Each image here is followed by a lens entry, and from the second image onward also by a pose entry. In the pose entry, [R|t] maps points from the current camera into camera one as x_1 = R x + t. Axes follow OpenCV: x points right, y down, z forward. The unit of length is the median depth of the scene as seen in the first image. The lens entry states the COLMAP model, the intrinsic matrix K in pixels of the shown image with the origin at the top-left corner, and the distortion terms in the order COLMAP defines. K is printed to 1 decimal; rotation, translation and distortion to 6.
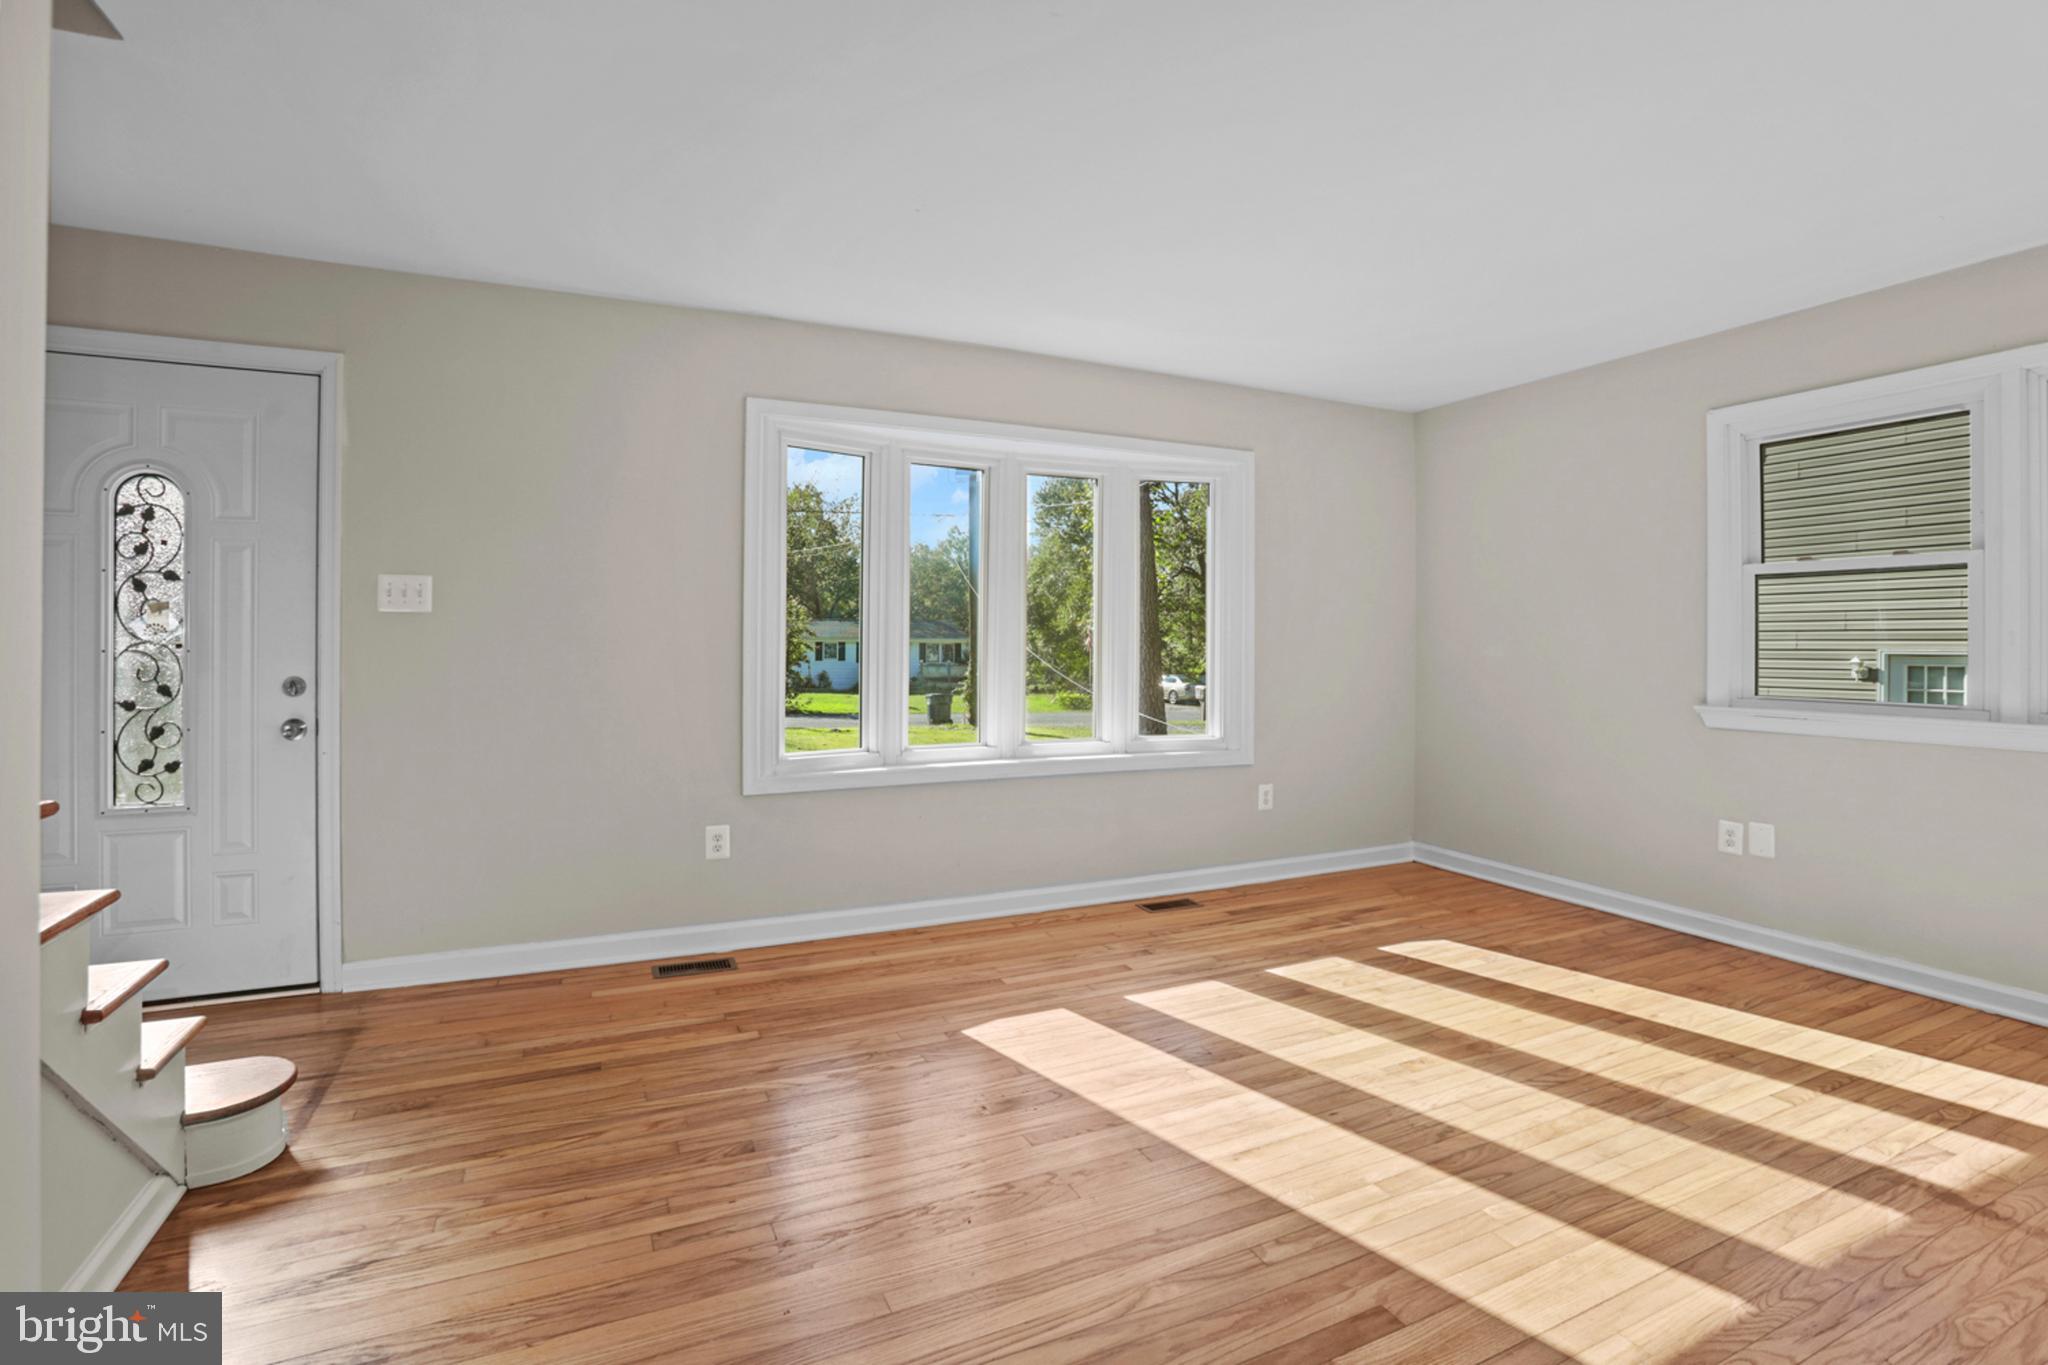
lens RADIAL K [[934.5, 0, 1019.3], [0, 934.5, 680.7], [0, 0, 1]] dist [-0.079270, 0.031798]
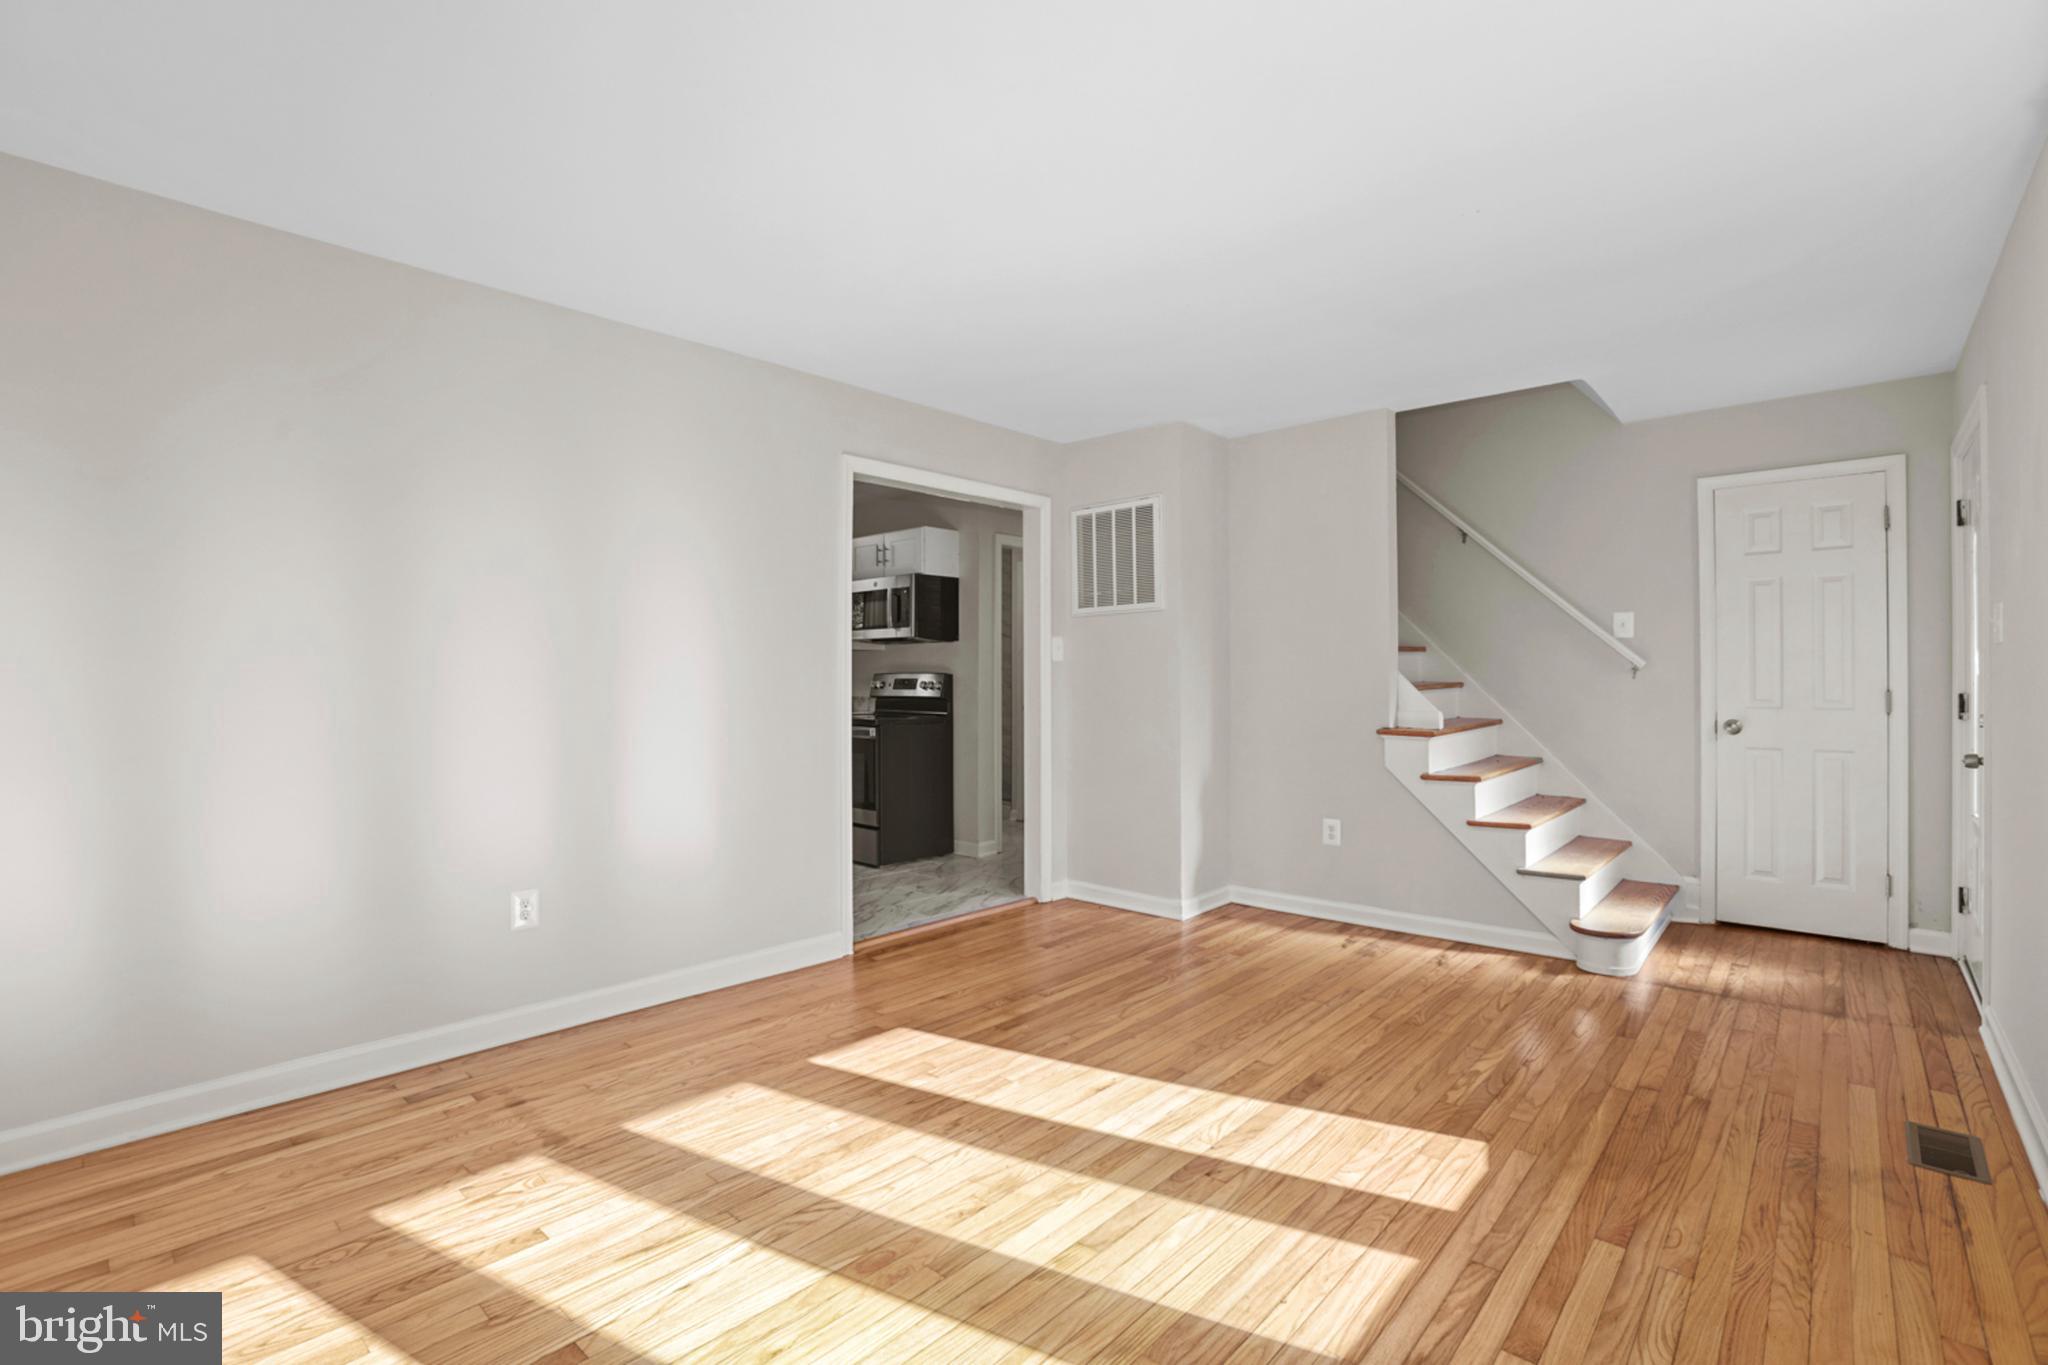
lens RADIAL K [[910.4, 0, 1022.8], [0, 910.4, 671.7], [0, 0, 1]] dist [-0.071564, 0.024615]
pose [[-0.920958, -0.005599, -0.389621, 0.723671], [-0.019022, 0.999351, 0.030600, -0.068656], [0.389197, 0.035592, -0.920467, 1.787428]]
